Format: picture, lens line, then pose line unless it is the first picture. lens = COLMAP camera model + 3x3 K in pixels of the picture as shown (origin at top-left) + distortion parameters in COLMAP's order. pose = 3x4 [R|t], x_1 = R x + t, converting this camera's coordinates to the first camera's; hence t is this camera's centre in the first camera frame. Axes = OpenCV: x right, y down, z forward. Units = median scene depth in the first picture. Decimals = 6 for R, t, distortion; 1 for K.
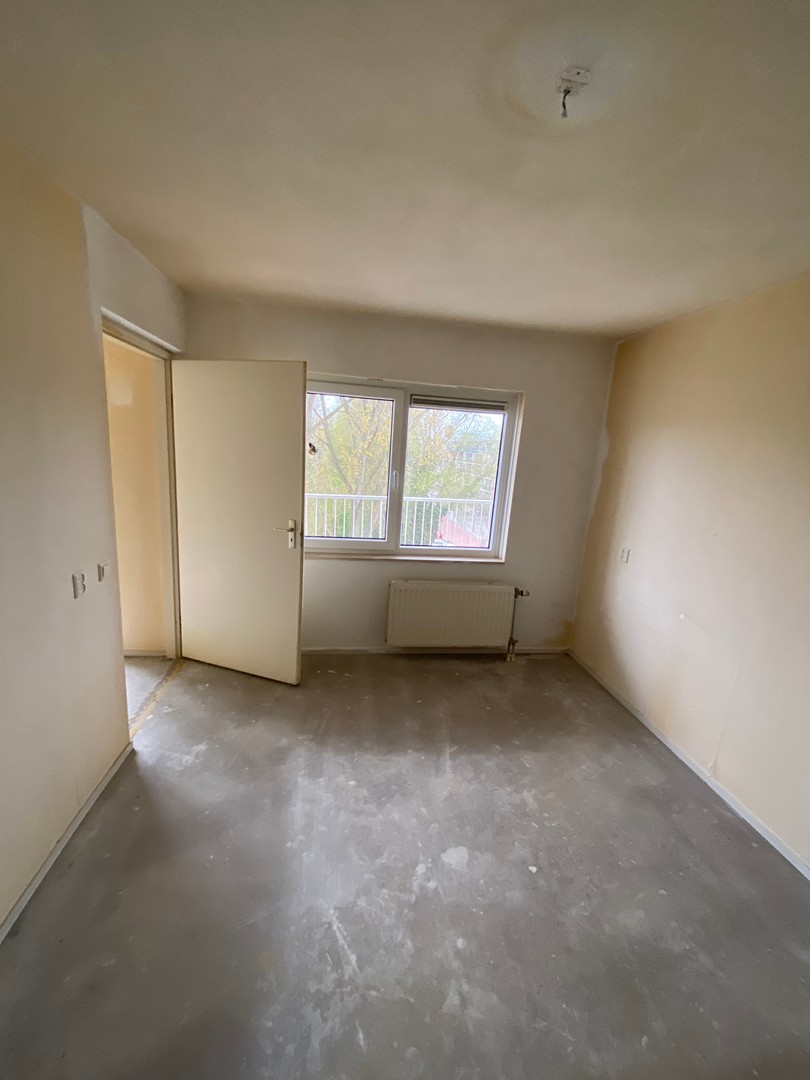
lens RADIAL K [[445.9, 0, 405.0], [0, 445.9, 540.0], [0, 0, 1]] dist [-0.001619, -0.000306]
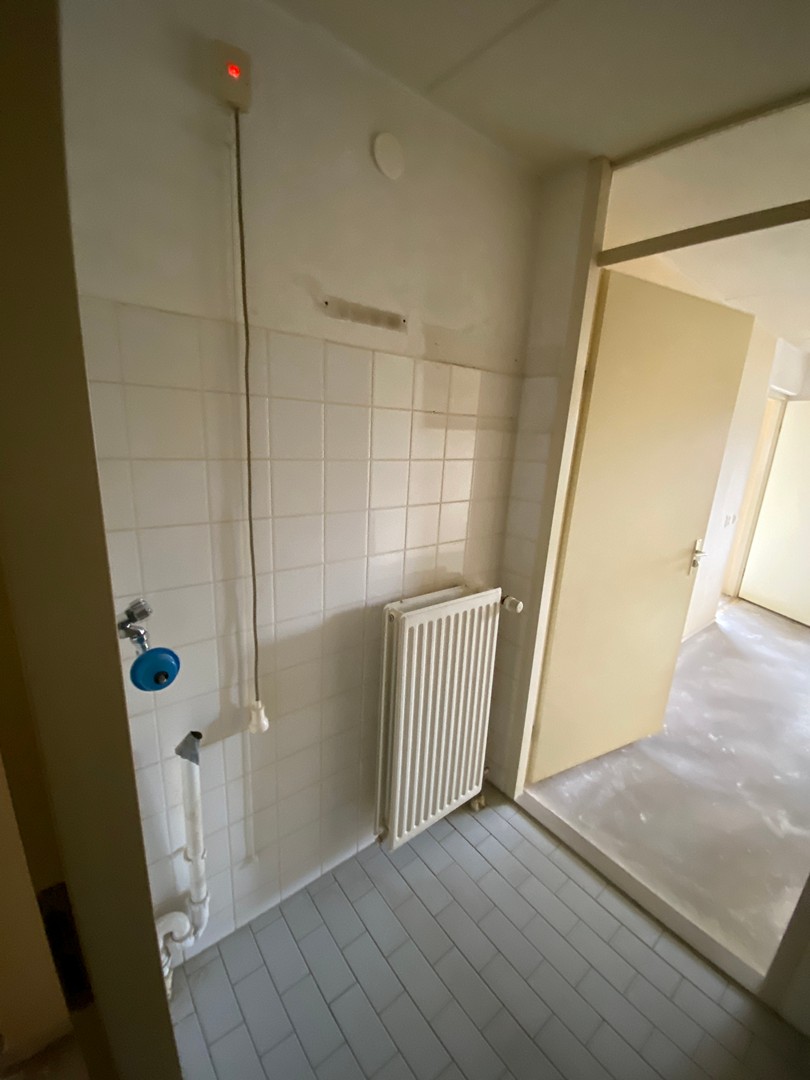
lens RADIAL K [[445.9, 0, 405.0], [0, 445.9, 540.0], [0, 0, 1]] dist [-0.001619, -0.000306]
pose [[0.522984, 0.177875, -0.833575, 0.159657], [-0.200872, 0.976156, 0.082273, 0.216496], [0.828334, 0.124414, 0.546245, -0.940155]]
